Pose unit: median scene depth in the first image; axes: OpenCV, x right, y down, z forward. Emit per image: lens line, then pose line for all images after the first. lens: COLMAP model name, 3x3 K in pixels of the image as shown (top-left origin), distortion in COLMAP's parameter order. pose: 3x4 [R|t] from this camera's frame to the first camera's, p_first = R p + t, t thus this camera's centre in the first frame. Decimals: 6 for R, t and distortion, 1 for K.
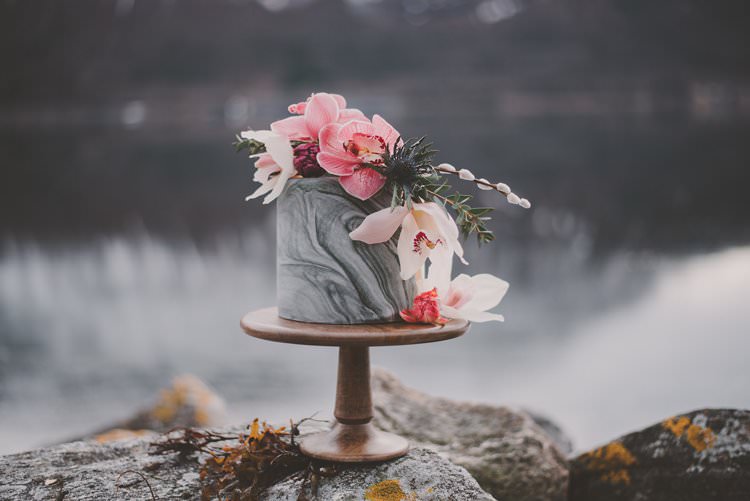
lens RADIAL K [[1130.8, 0, 378.5], [0, 1130.8, 247.9], [0, 0, 1]] dist [-0.101448, 0.000000]
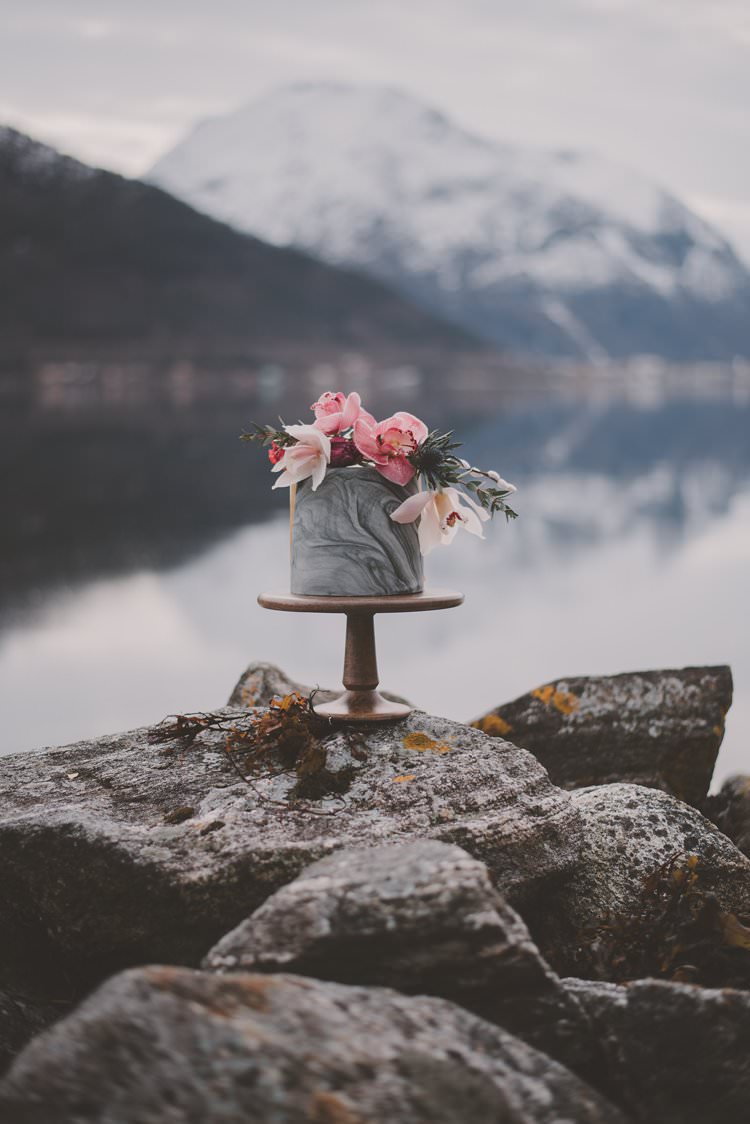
lens RADIAL K [[1658.4, 0, 373.4], [0, 1658.4, 562.1], [0, 0, 1]] dist [-0.131878, 0.000000]
pose [[0.893112, -0.032381, 0.448668, -0.779756], [0.040127, 0.999164, -0.007764, 0.045943], [-0.448042, 0.024937, 0.893665, -0.484204]]
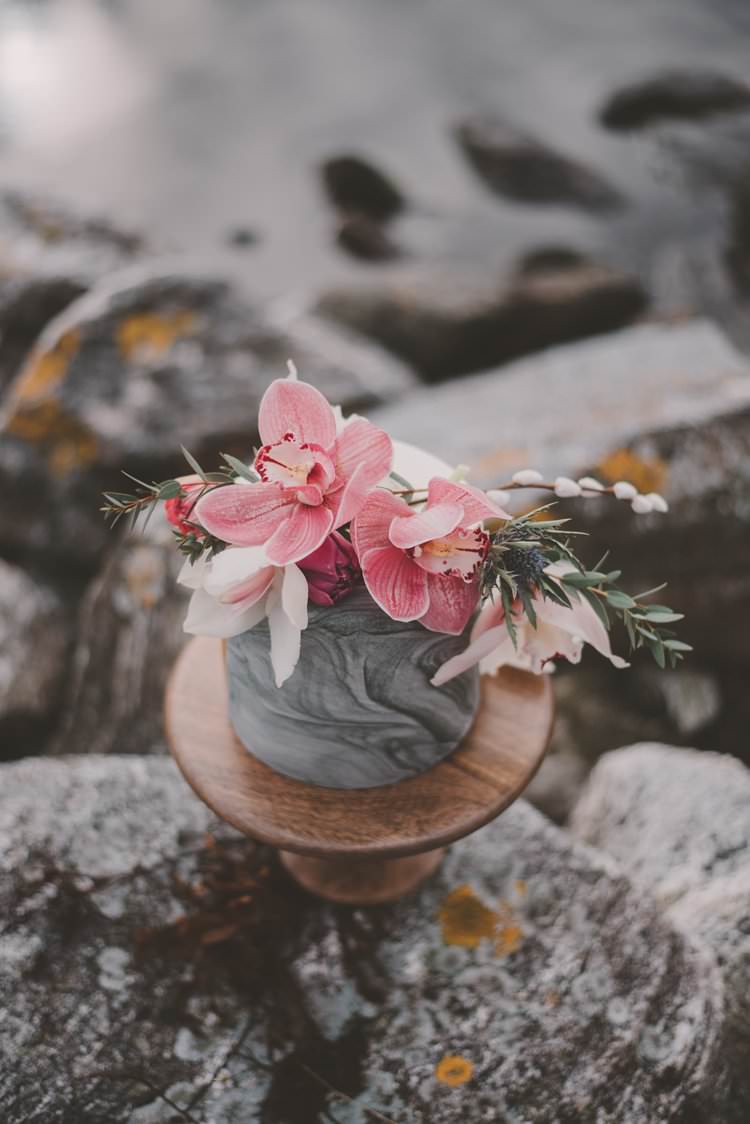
lens RADIAL K [[1694.6, 0, 373.6], [0, 1694.6, 567.7], [0, 0, 1]] dist [-0.101448, 0.000000]
pose [[0.849982, -0.366232, 0.378688, -0.341433], [0.040429, 0.762057, 0.646247, -0.588362], [-0.525258, -0.533988, 0.662541, 0.475049]]
